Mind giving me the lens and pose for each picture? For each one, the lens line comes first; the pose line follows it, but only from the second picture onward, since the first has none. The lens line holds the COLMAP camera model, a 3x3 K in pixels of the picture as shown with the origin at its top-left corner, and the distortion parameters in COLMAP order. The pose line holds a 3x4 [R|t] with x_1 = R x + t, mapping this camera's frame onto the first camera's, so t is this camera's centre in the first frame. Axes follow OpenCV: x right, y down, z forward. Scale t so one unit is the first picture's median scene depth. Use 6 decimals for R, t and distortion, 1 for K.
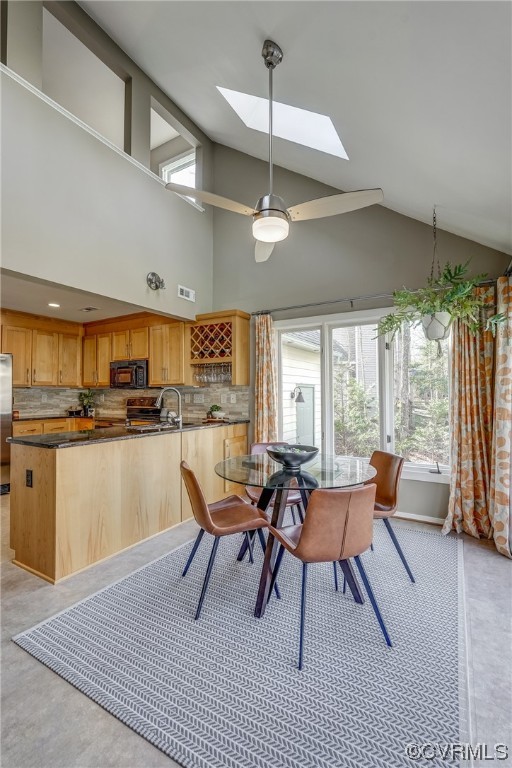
lens RADIAL K [[341.0, 0, 254.1], [0, 341.0, 382.5], [0, 0, 1]] dist [-0.011121, 0.008058]
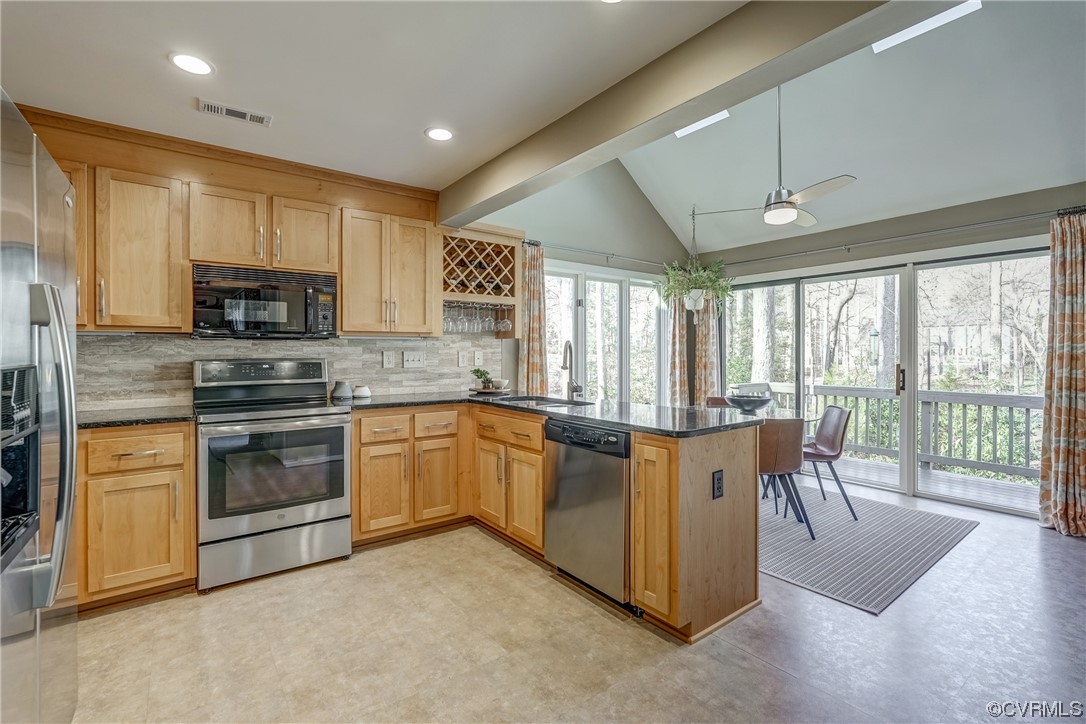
lens RADIAL K [[482.7, 0, 541.2], [0, 482.7, 350.6], [0, 0, 1]] dist [-0.022026, 0.008164]
pose [[0.375202, 0.004667, 0.926931, -0.939412], [-0.029486, 0.999541, 0.006902, 0.023425], [-0.926474, -0.029922, 0.375168, 0.572634]]
